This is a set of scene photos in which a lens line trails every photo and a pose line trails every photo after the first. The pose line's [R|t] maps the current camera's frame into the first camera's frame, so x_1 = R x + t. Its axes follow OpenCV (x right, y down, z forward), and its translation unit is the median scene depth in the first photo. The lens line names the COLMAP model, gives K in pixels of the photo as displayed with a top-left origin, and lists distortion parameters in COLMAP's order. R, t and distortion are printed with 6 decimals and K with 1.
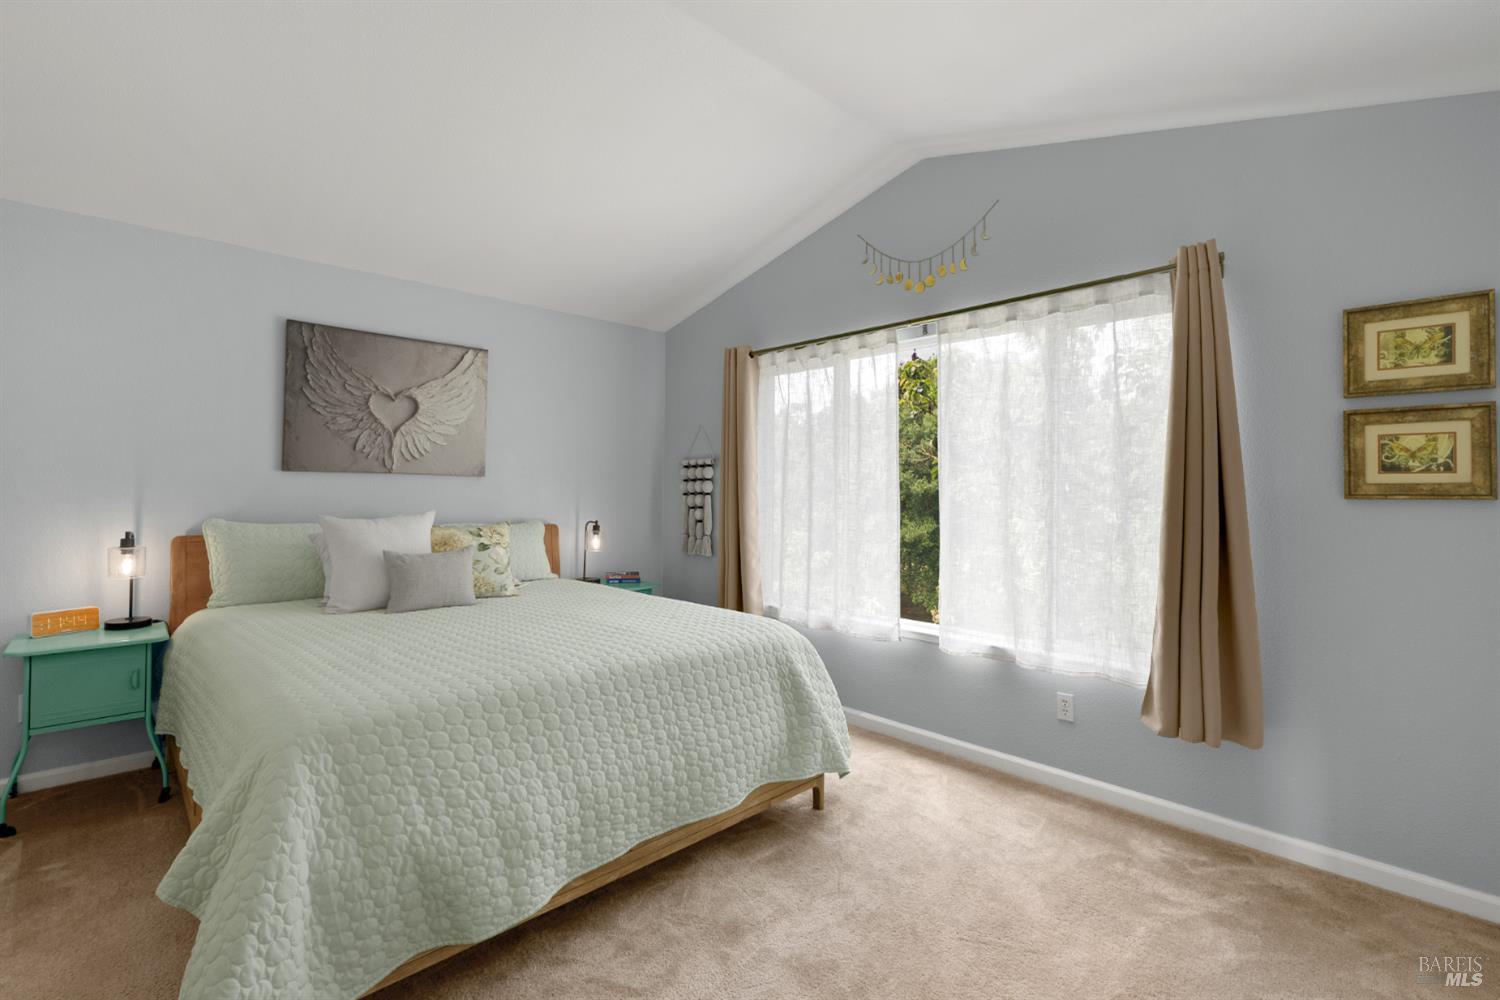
lens RADIAL K [[686.9, 0, 752.3], [0, 686.9, 478.6], [0, 0, 1]] dist [-0.003150, 0.000032]
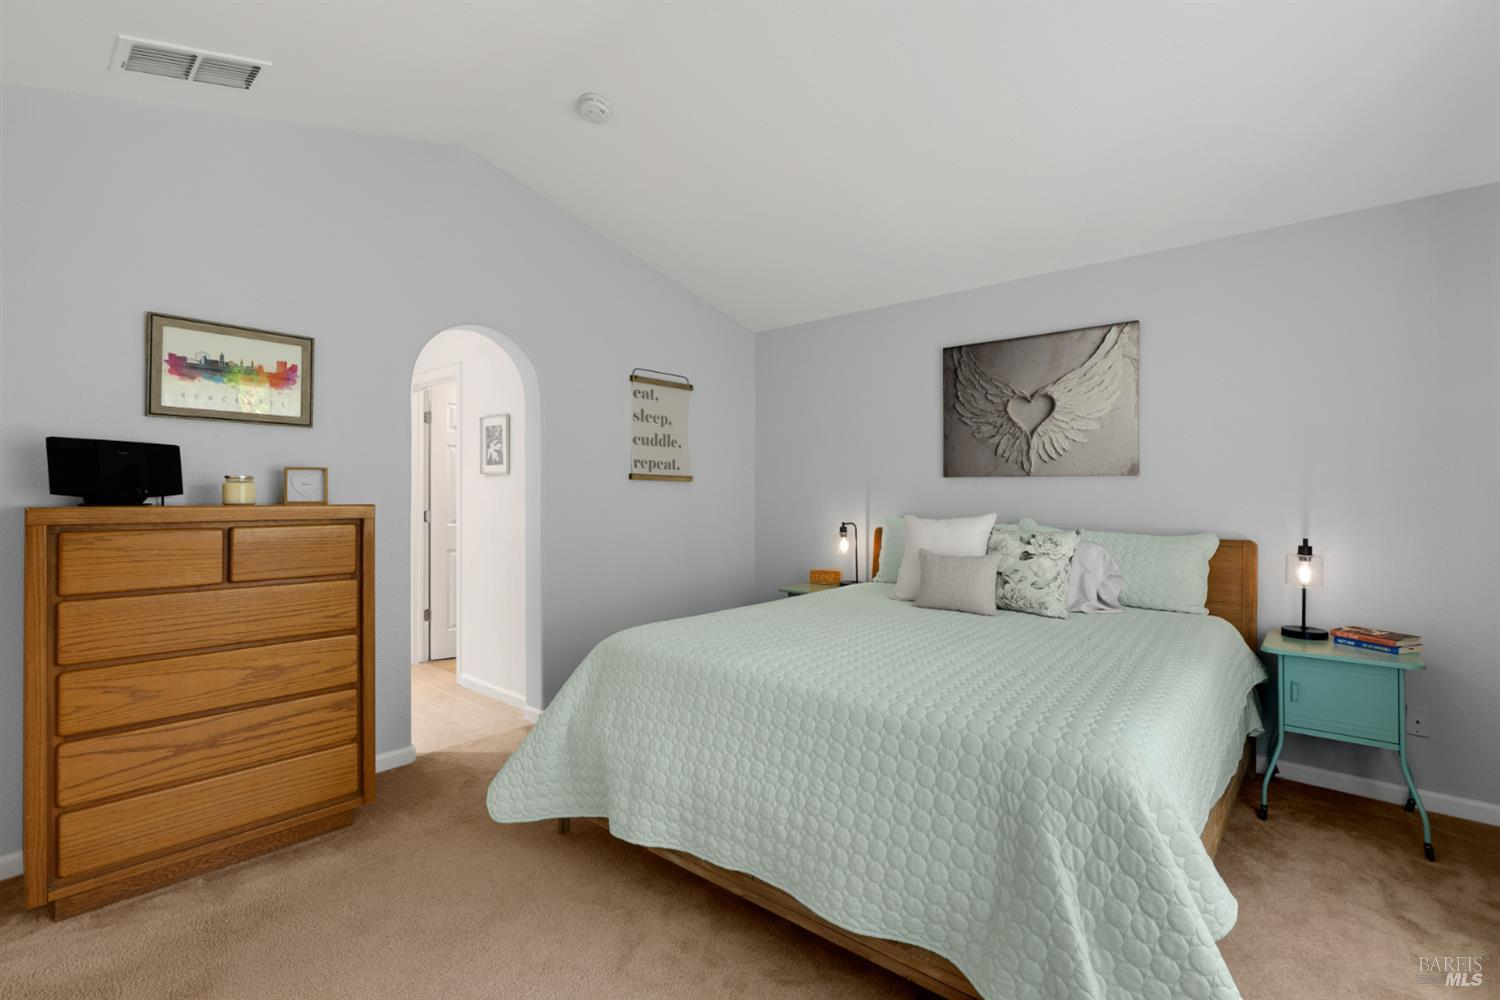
lens RADIAL K [[677.3, 0, 750.6], [0, 677.3, 494.6], [0, 0, 1]] dist [-0.013451, 0.005613]
pose [[0.092172, -0.005264, -0.995729, 0.527415], [0.019105, 0.999811, -0.003517, 0.019514], [0.995560, -0.018699, 0.092255, 0.664140]]
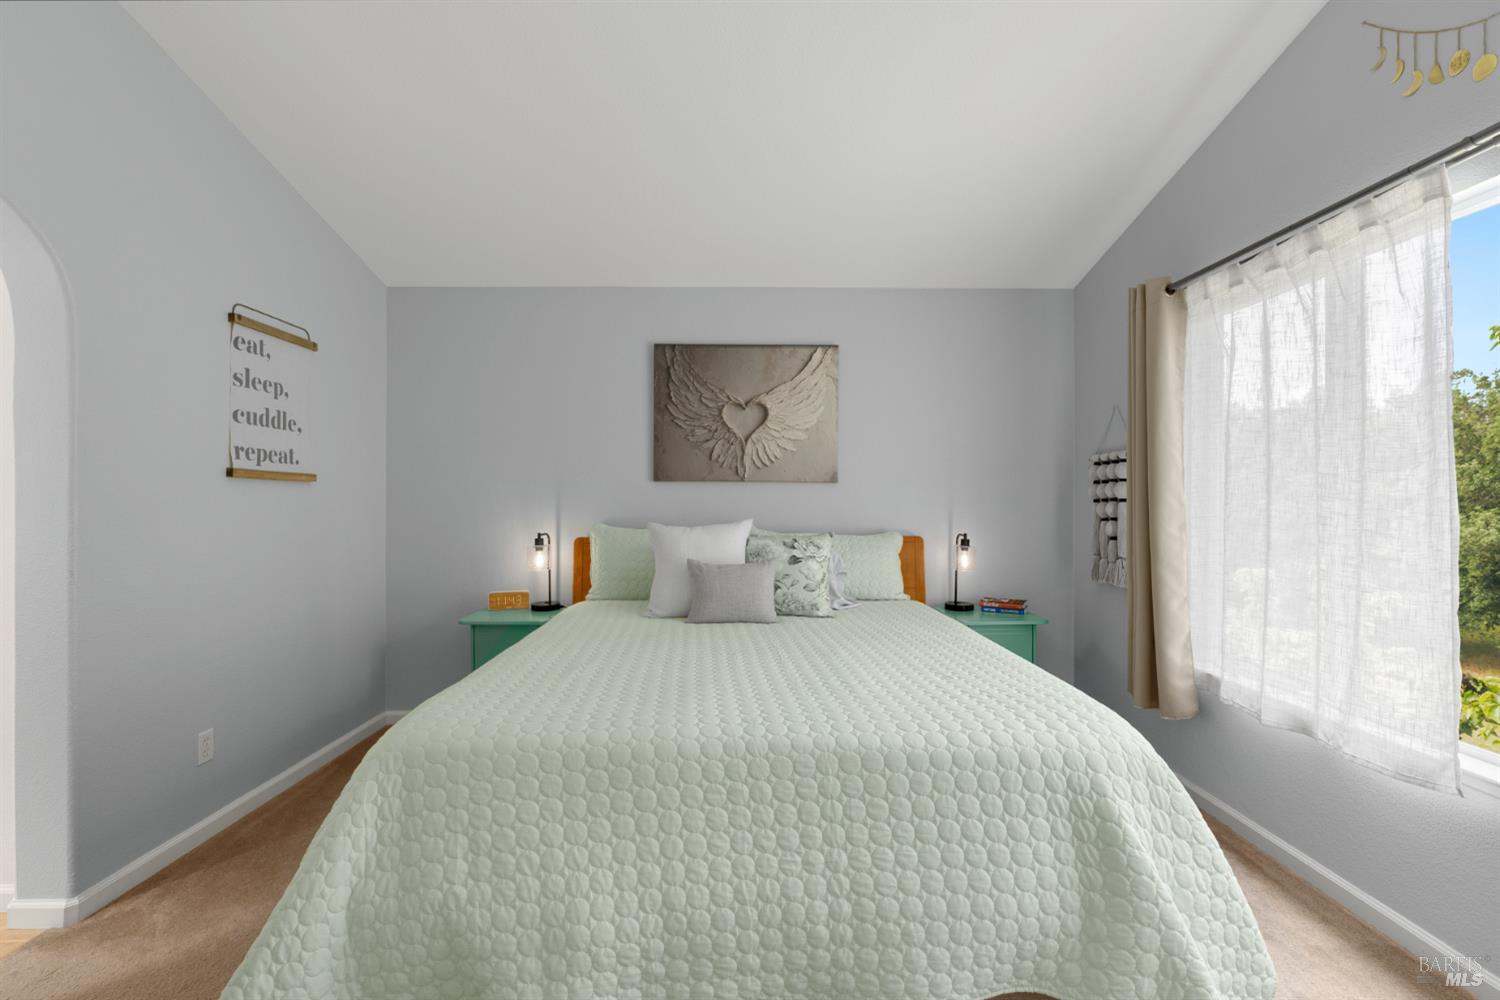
lens RADIAL K [[677.3, 0, 750.6], [0, 677.3, 494.6], [0, 0, 1]] dist [-0.013451, 0.005613]
pose [[0.733041, -0.010582, -0.680102, 0.205940], [0.018440, 0.999821, 0.004319, 0.009960], [0.679934, -0.015708, 0.733105, 0.359994]]
